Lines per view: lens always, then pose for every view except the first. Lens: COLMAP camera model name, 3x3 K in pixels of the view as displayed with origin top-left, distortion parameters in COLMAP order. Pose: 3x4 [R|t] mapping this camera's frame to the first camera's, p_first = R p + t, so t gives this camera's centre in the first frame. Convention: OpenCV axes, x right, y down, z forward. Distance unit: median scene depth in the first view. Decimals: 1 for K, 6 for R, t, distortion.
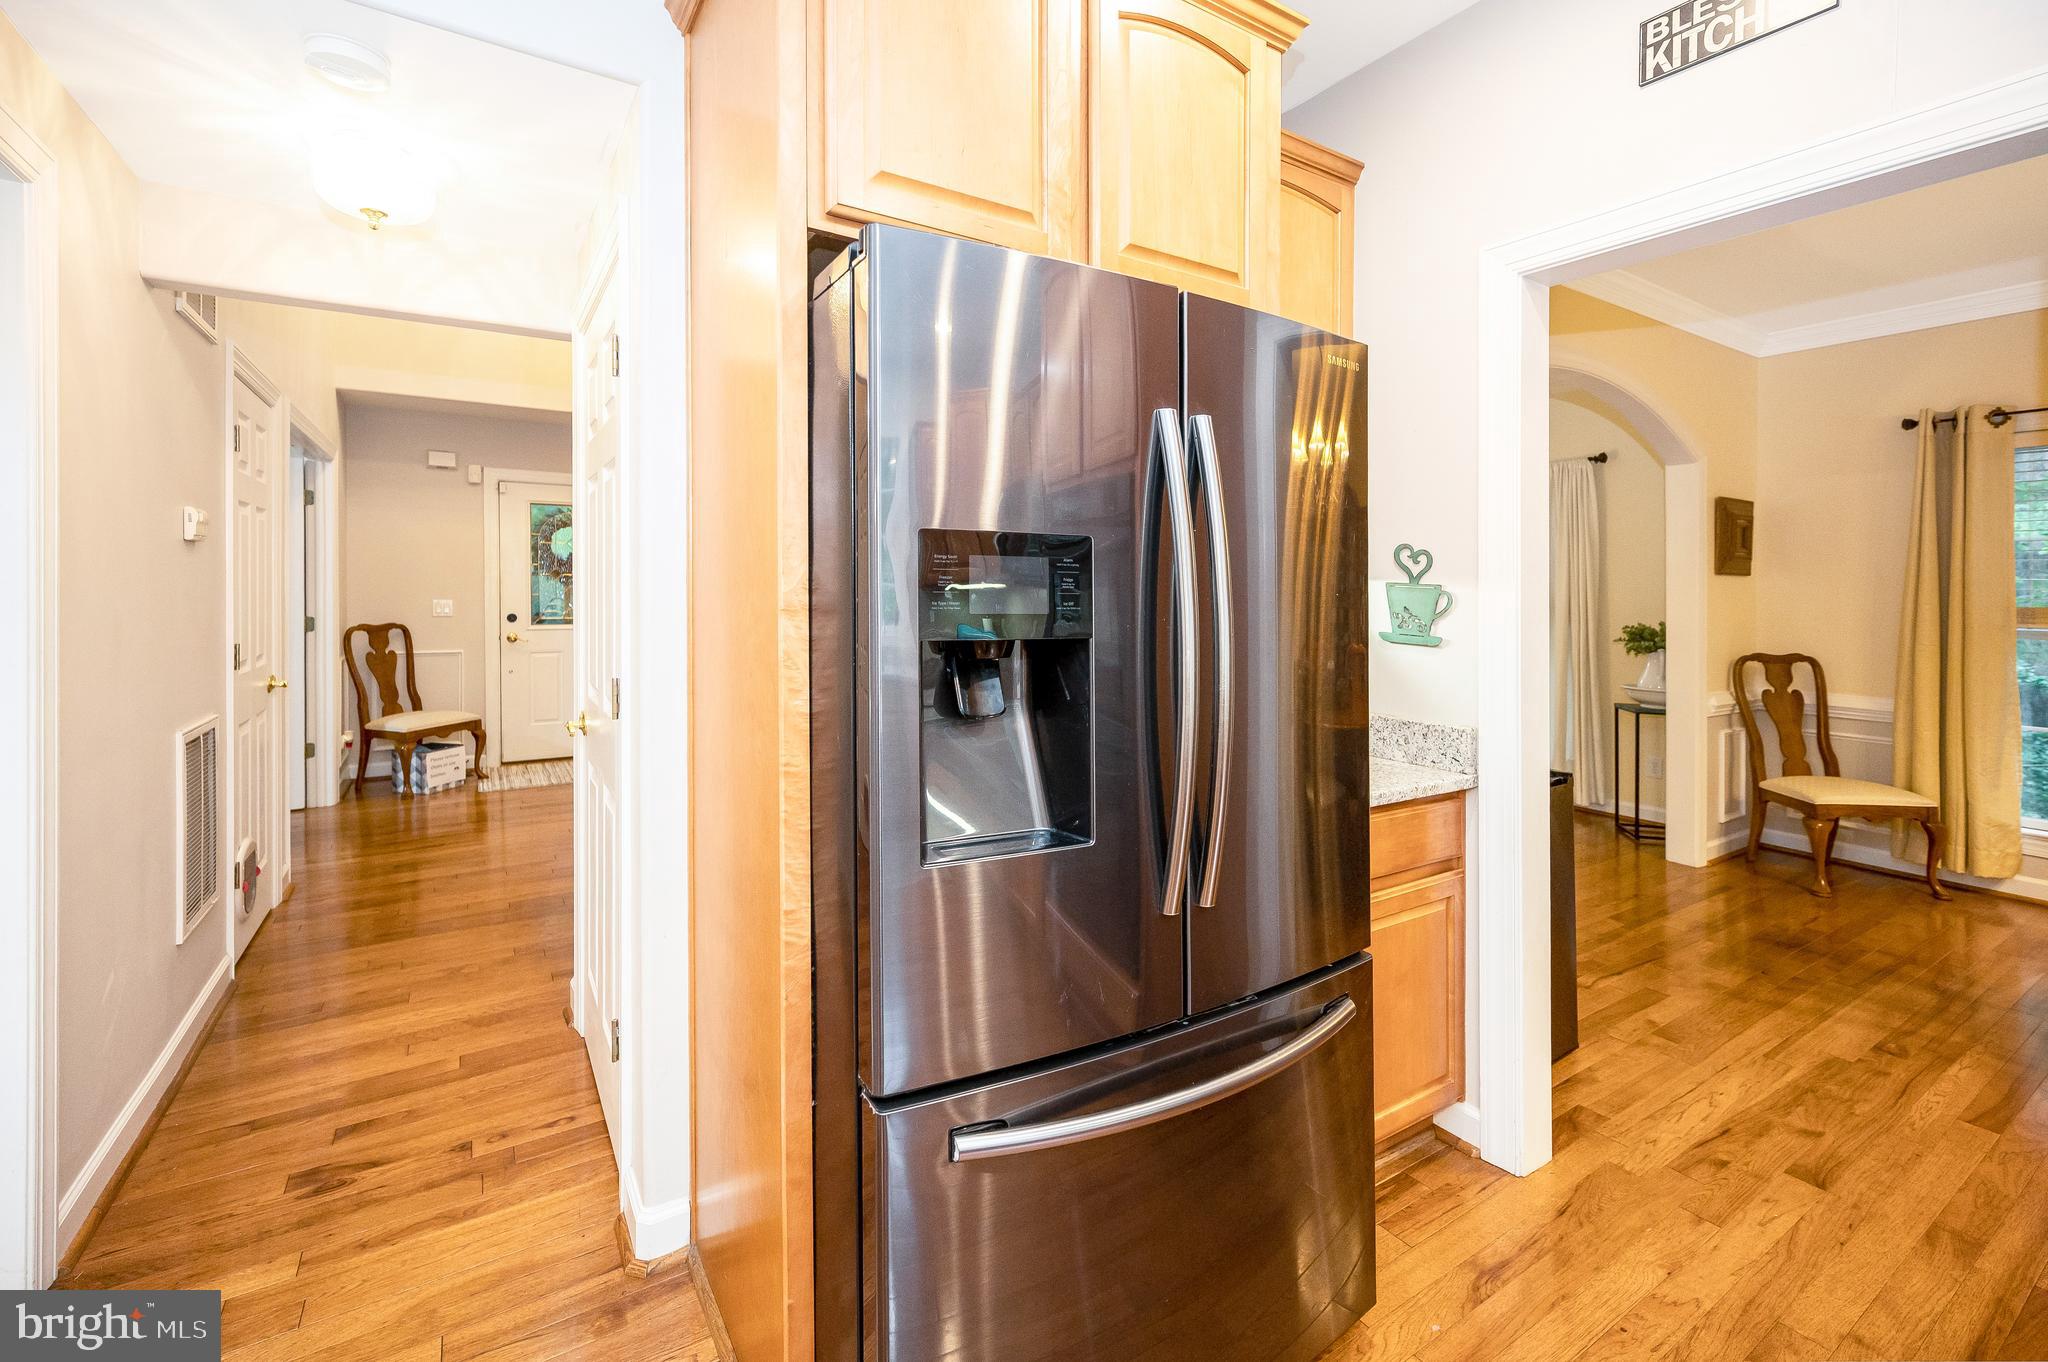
lens RADIAL K [[854.0, 0, 1043.3], [0, 854.0, 599.1], [0, 0, 1]] dist [0.003766, -0.000850]
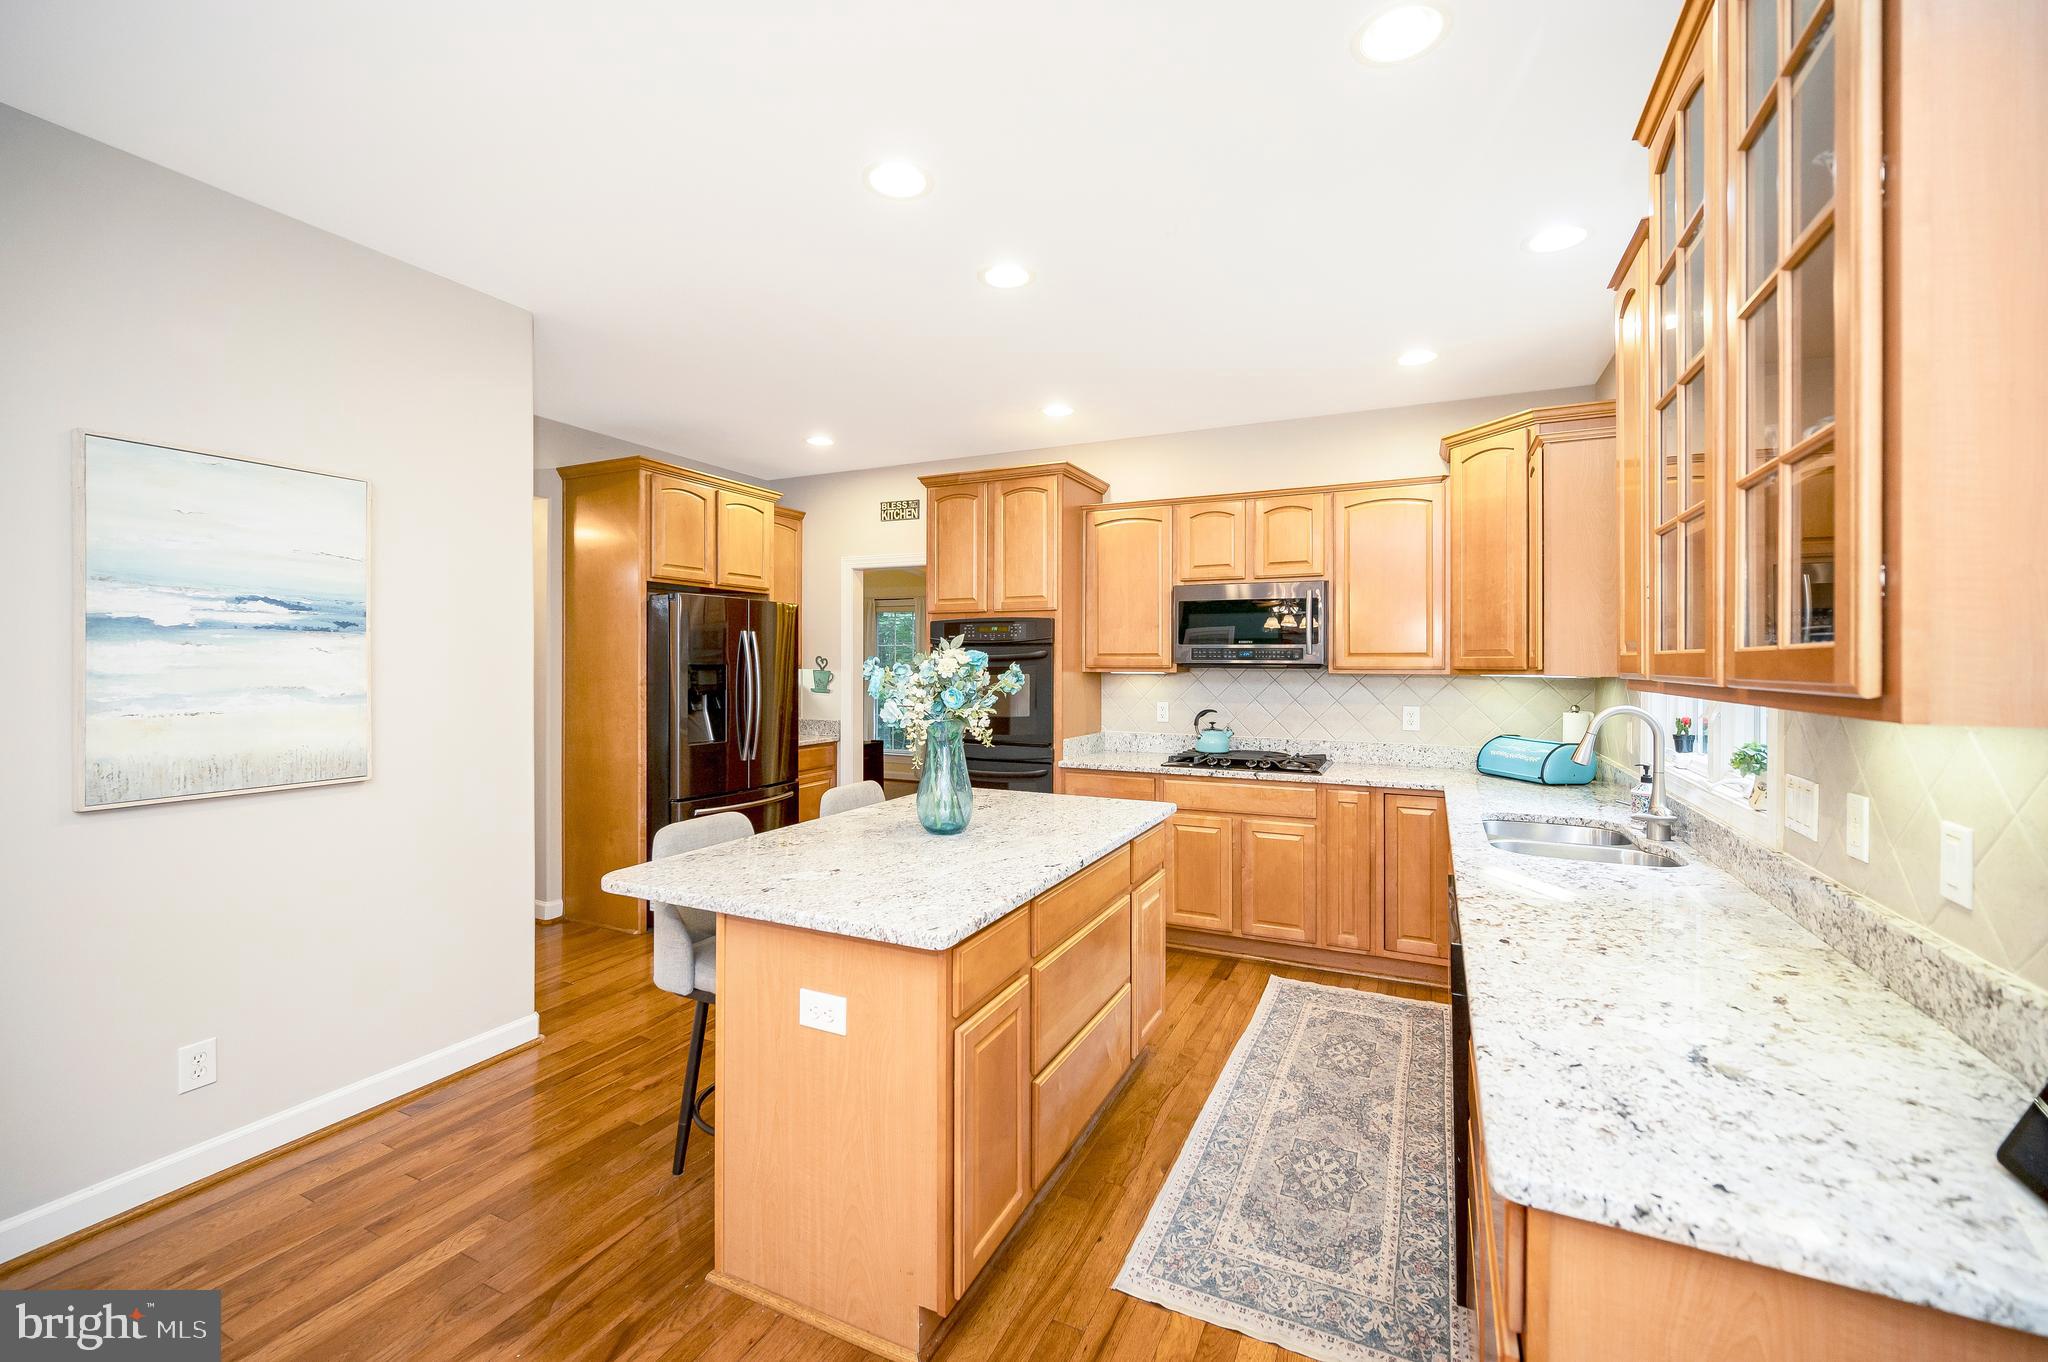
lens RADIAL K [[854.0, 0, 1024.2], [0, 854.0, 658.0], [0, 0, 1]] dist [0.003766, -0.000850]
pose [[0.849204, 0.004240, 0.528047, -0.272831], [-0.005078, 0.999987, 0.000138, -0.036031], [-0.528040, -0.002798, 0.849215, -0.983851]]
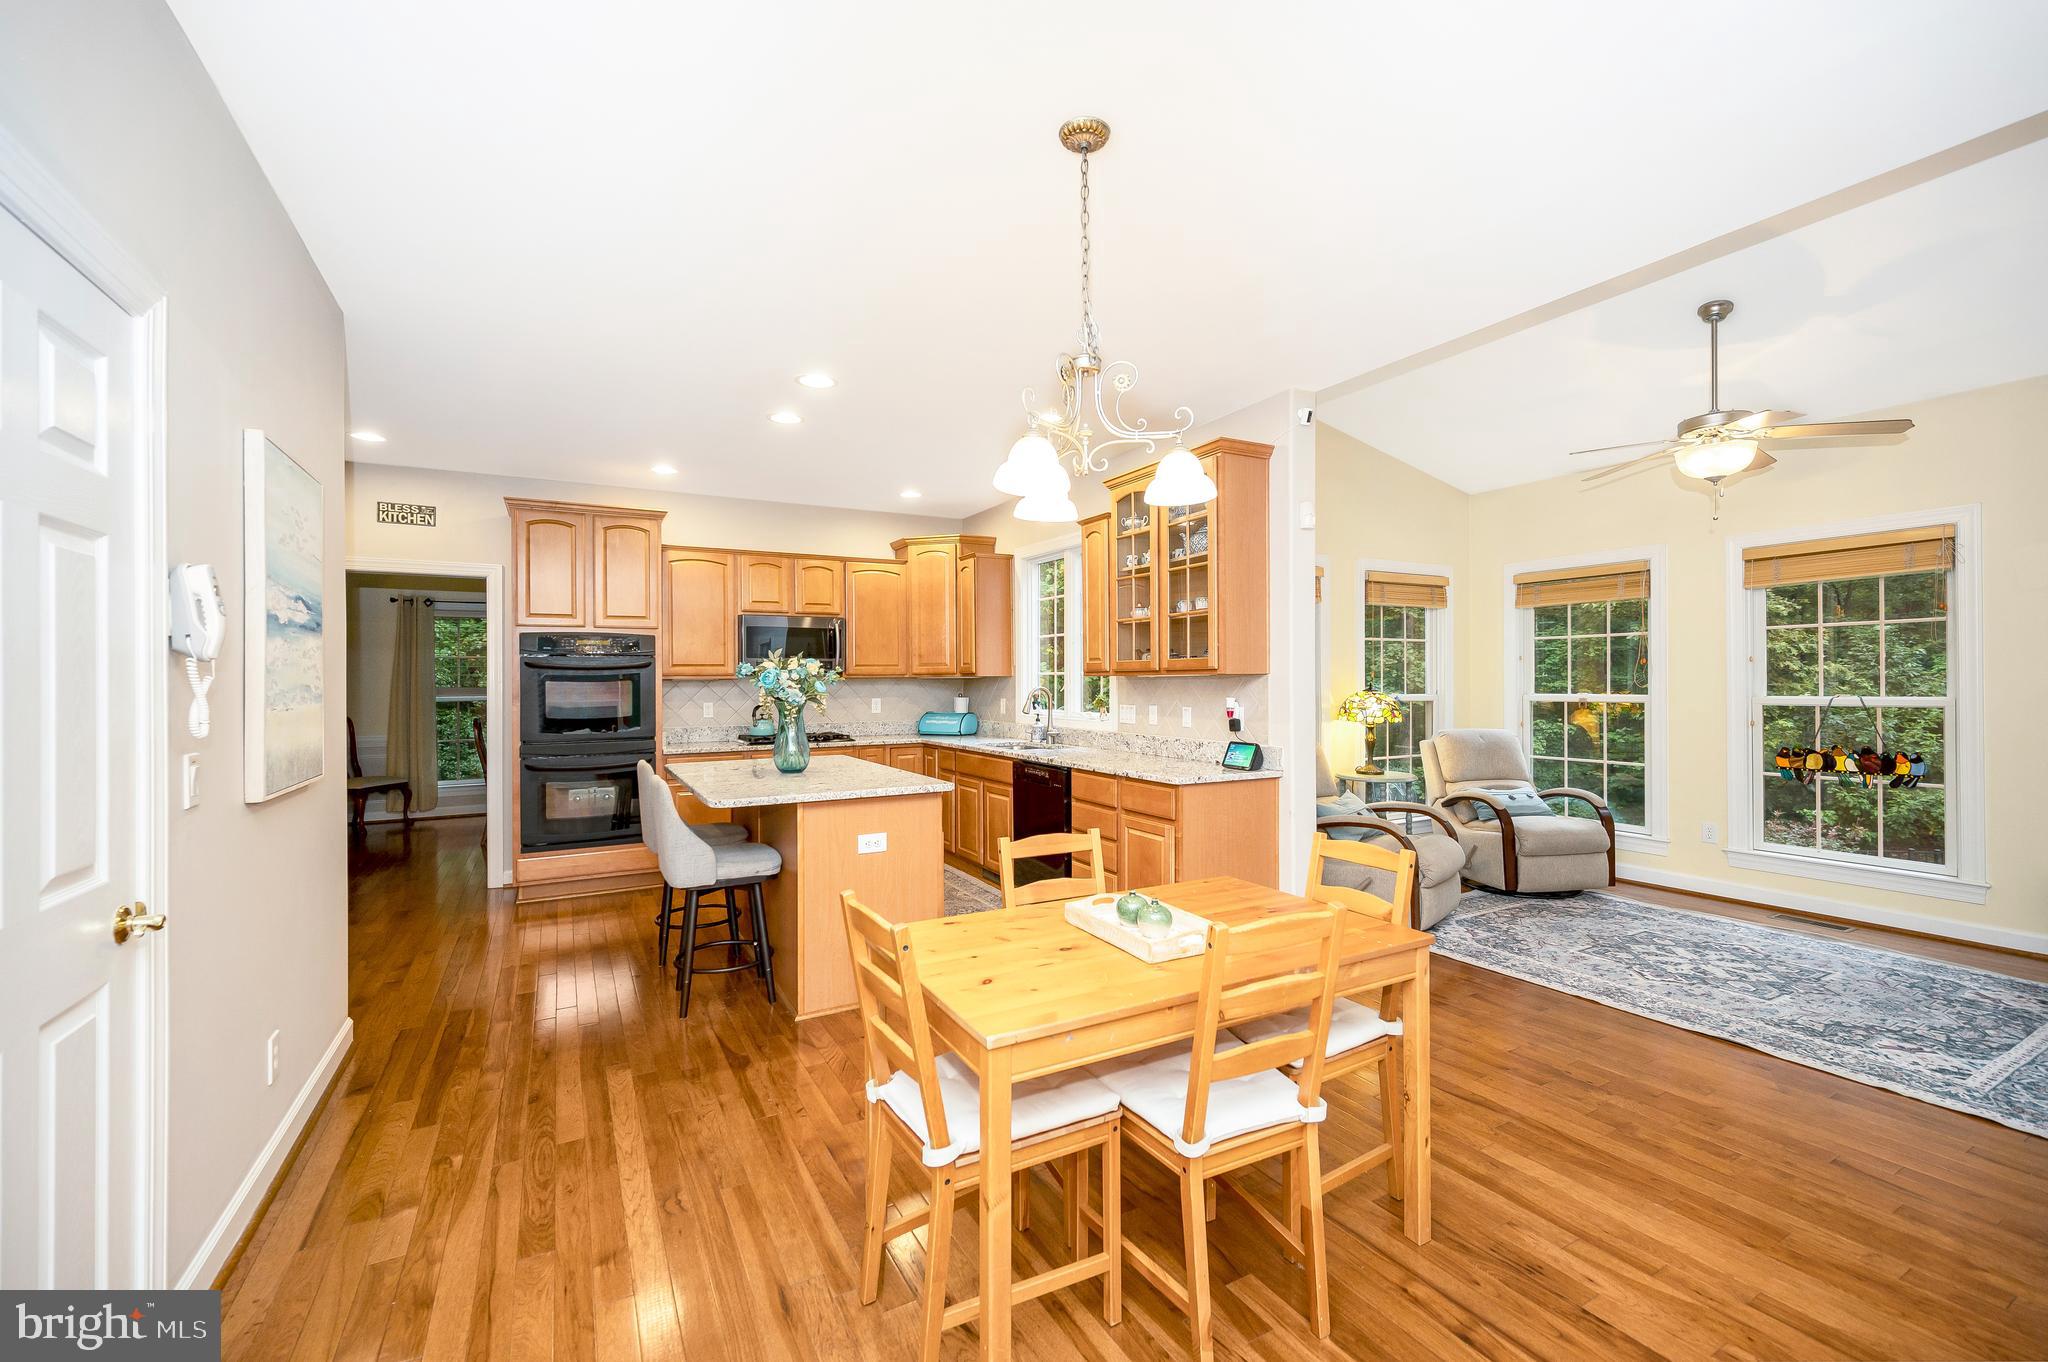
lens RADIAL K [[854.0, 0, 1045.7], [0, 854.0, 675.7], [0, 0, 1]] dist [0.003766, -0.000850]
pose [[0.044541, 0.005292, 0.998994, -1.078115], [0.002657, 0.999982, -0.005415, -0.010914], [-0.999004, 0.002896, 0.044526, -0.730165]]
